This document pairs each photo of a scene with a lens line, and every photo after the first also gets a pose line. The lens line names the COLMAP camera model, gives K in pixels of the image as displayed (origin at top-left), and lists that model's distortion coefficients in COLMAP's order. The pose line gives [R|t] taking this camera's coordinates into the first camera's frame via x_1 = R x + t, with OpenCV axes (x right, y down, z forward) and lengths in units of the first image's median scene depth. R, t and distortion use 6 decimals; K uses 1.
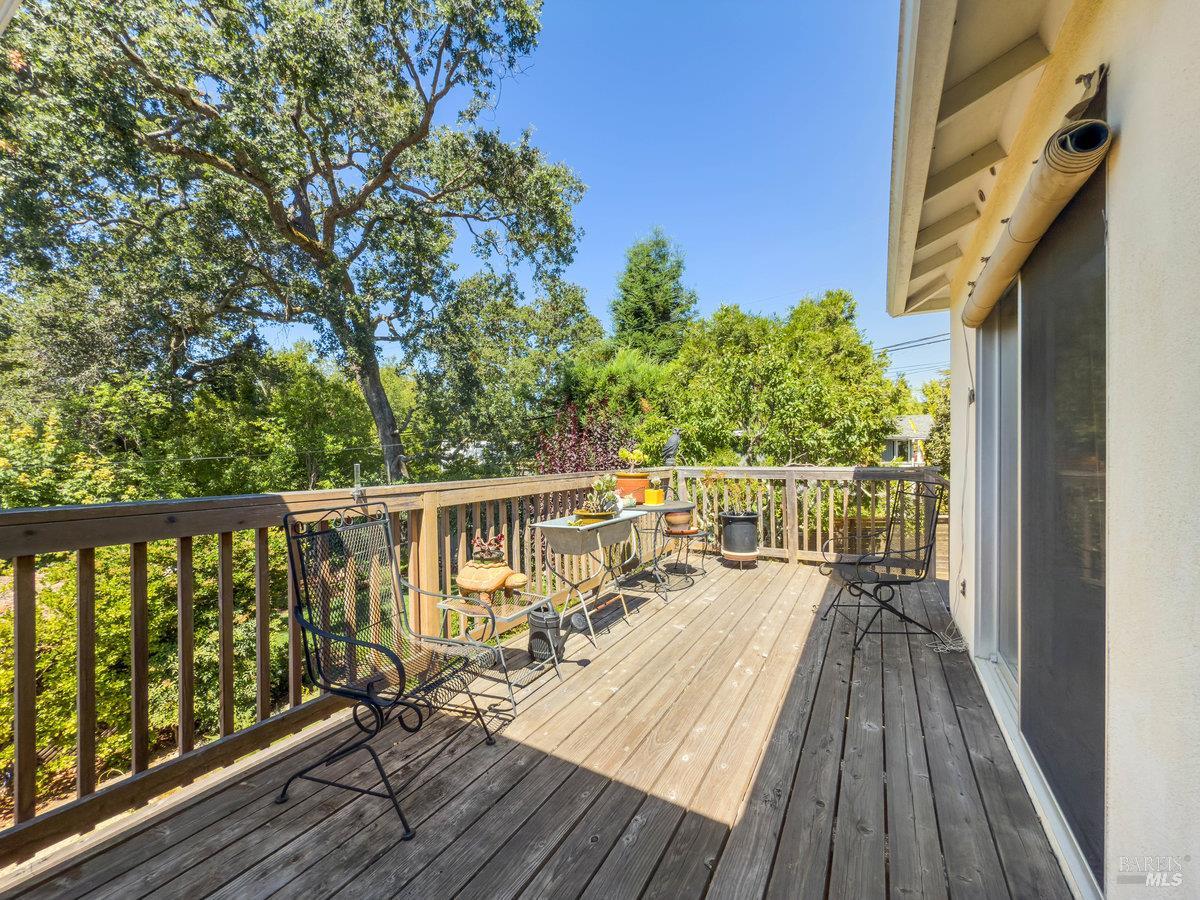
lens RADIAL K [[489.5, 0, 601.5], [0, 489.5, 452.5], [0, 0, 1]] dist [0.000943, 0.000179]
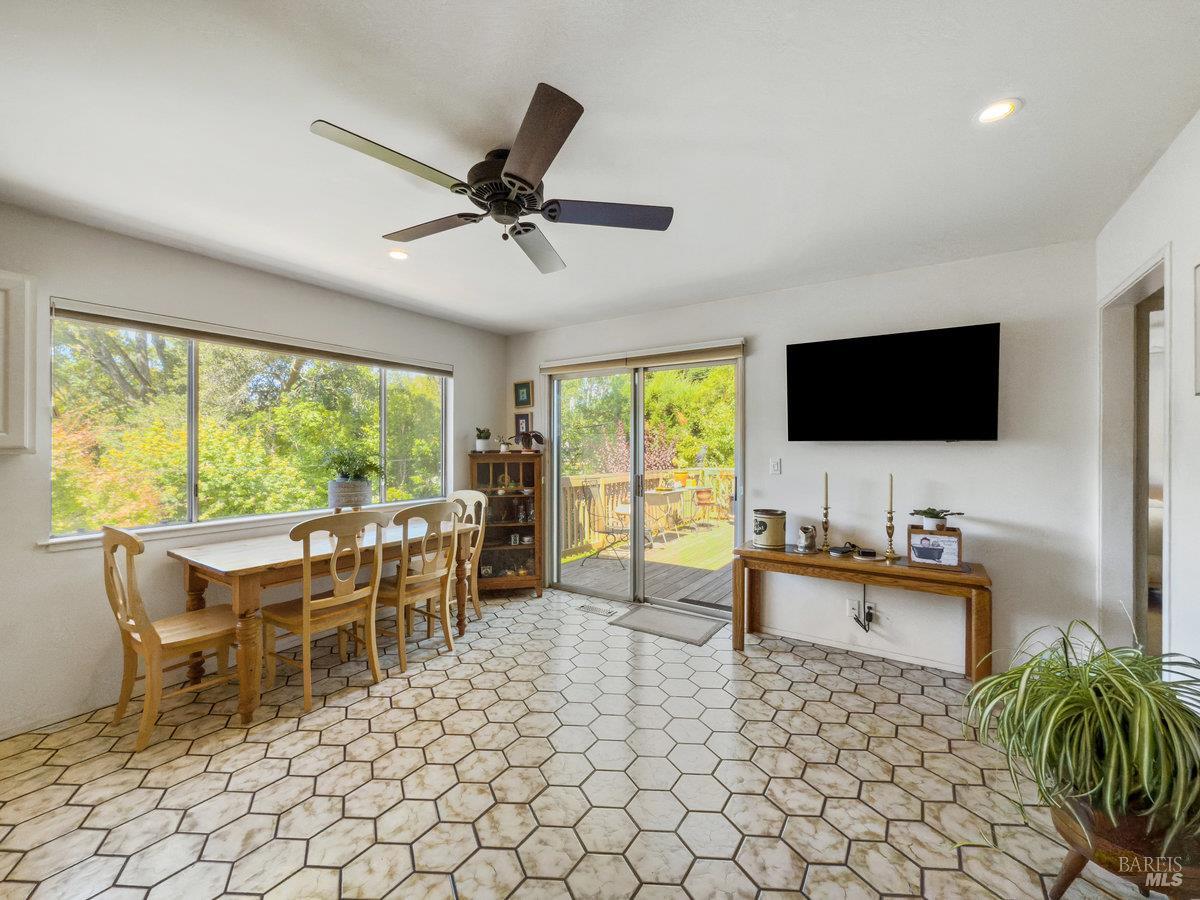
lens RADIAL K [[489.5, 0, 603.9], [0, 489.5, 451.4], [0, 0, 1]] dist [0.000943, 0.000179]
pose [[0.998290, 0.001917, -0.058431, -0.112162], [-0.002034, 0.999996, -0.001943, -0.028062], [0.058427, 0.002059, 0.998290, -0.862553]]
